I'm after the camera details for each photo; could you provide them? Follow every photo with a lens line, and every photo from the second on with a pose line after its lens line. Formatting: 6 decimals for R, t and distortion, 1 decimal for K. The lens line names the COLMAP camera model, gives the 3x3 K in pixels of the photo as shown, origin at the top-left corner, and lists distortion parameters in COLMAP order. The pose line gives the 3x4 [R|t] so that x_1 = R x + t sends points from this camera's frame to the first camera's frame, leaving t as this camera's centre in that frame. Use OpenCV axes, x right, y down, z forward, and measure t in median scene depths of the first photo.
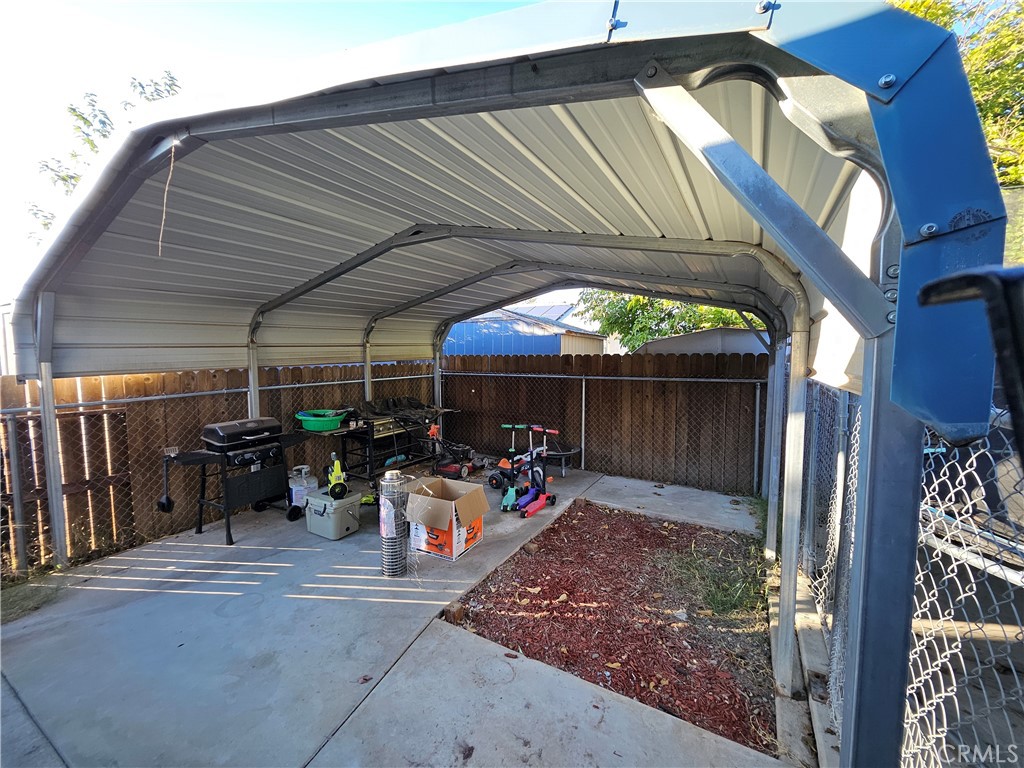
lens RADIAL K [[404.7, 0, 516.4], [0, 404.7, 382.3], [0, 0, 1]] dist [-0.000810, -0.000036]
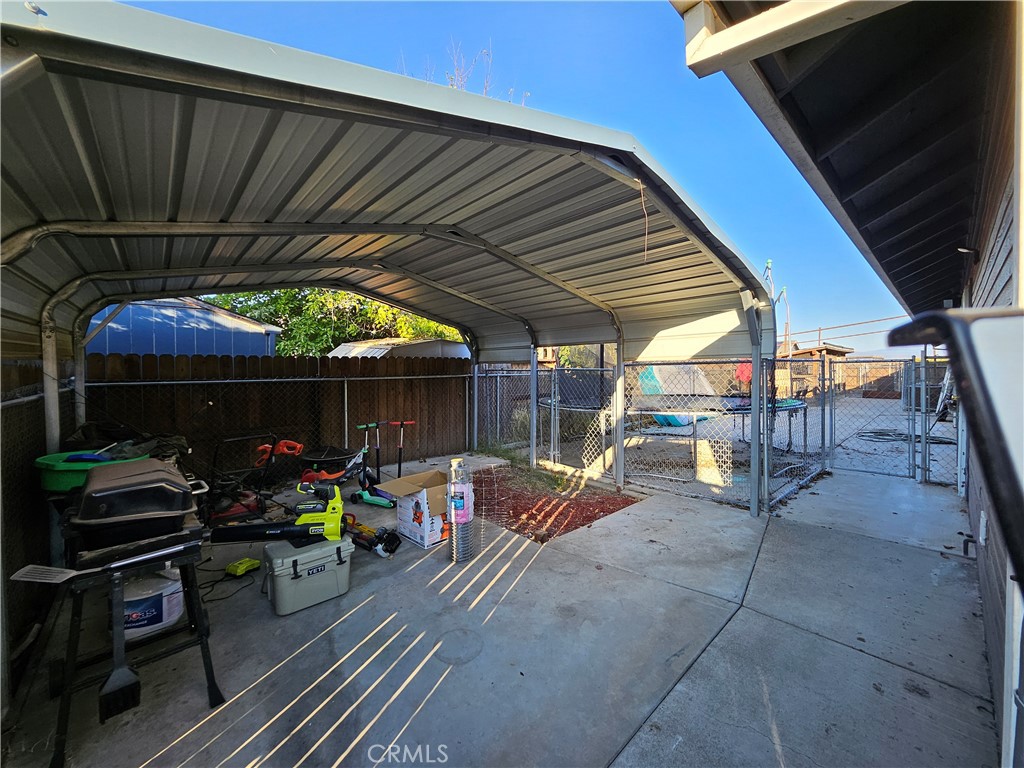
lens RADIAL K [[404.7, 0, 514.8], [0, 404.7, 376.5], [0, 0, 1]] dist [-0.000810, -0.000036]
pose [[0.296092, -0.017717, 0.954995, -0.813784], [0.070418, 0.997512, -0.003327, 0.018245], [-0.952560, 0.068234, 0.296603, 0.361679]]
